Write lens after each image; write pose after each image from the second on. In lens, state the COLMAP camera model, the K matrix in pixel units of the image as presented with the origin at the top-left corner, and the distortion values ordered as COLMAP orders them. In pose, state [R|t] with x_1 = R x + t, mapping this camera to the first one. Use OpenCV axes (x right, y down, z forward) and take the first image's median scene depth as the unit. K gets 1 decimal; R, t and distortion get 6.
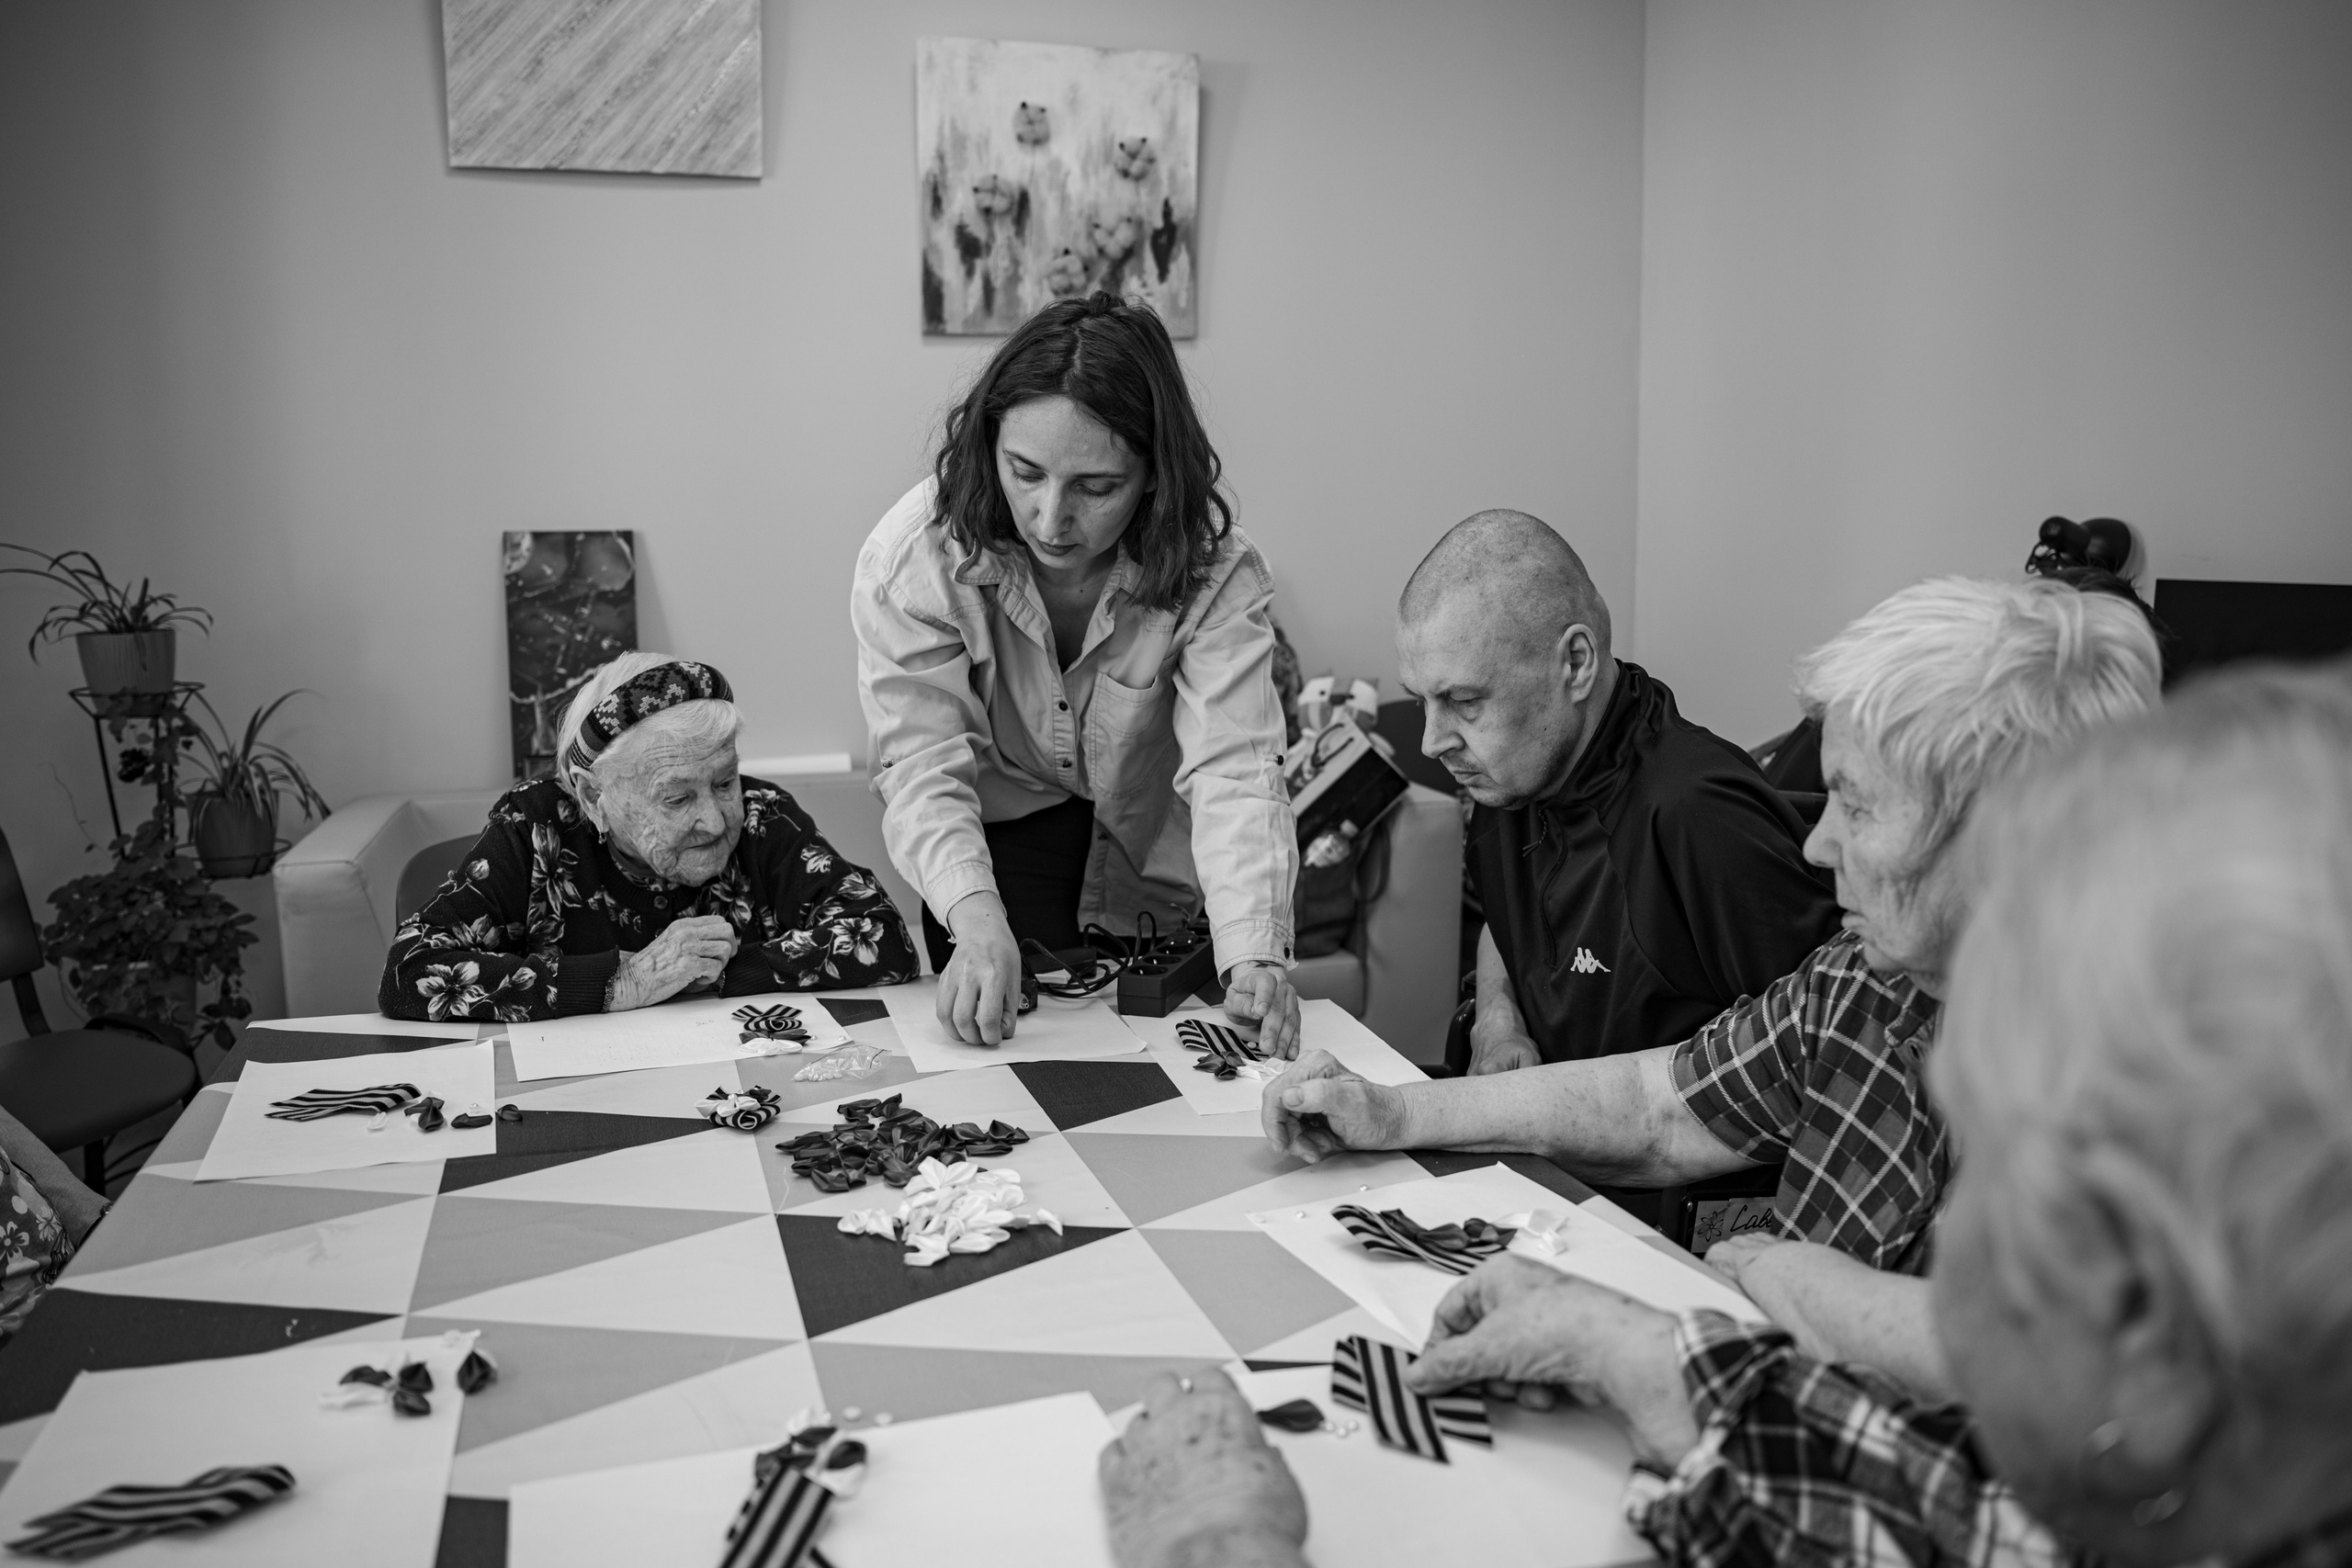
lens RADIAL K [[1795.0, 0, 1147.7], [0, 1795.0, 787.2], [0, 0, 1]] dist [-0.098185, 0.106115]
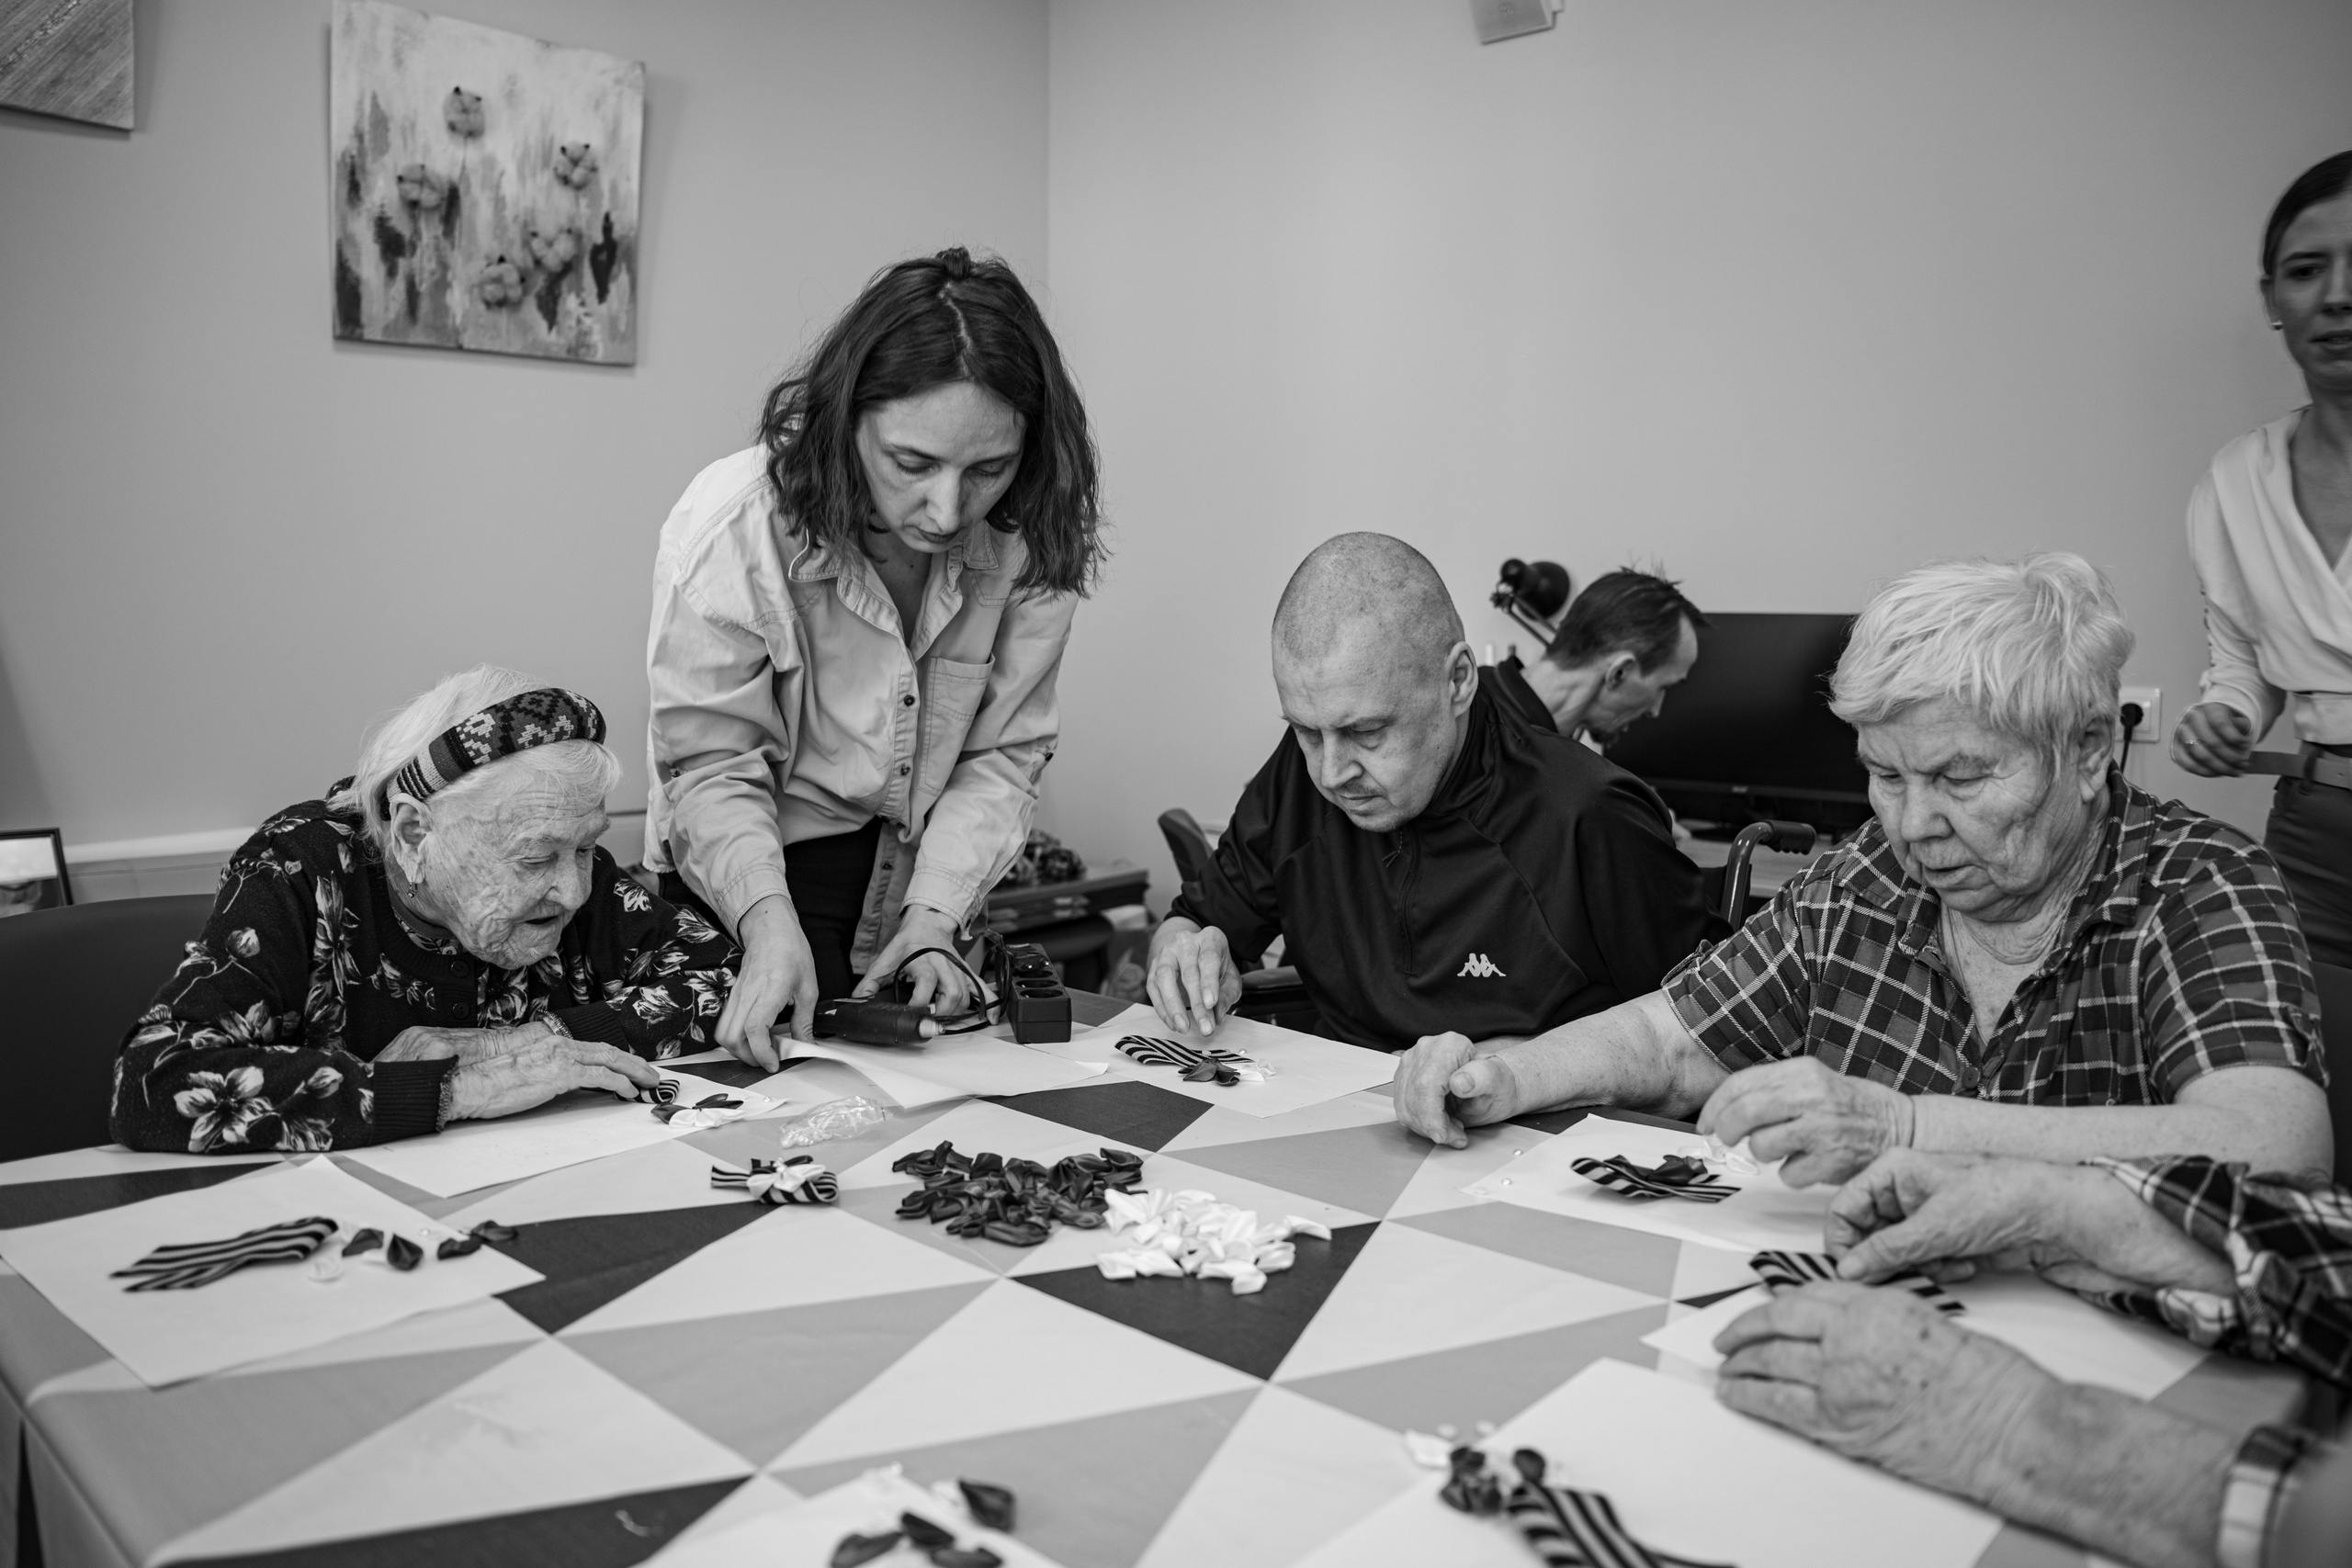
lens RADIAL K [[1795.0, 0, 1147.7], [0, 1795.0, 787.2], [0, 0, 1]] dist [-0.098185, 0.106115]
pose [[0.875584, -0.041262, 0.481300, -0.413305], [0.063490, 0.997532, -0.029983, 0.027542], [-0.478875, 0.056811, 0.876043, 0.155909]]
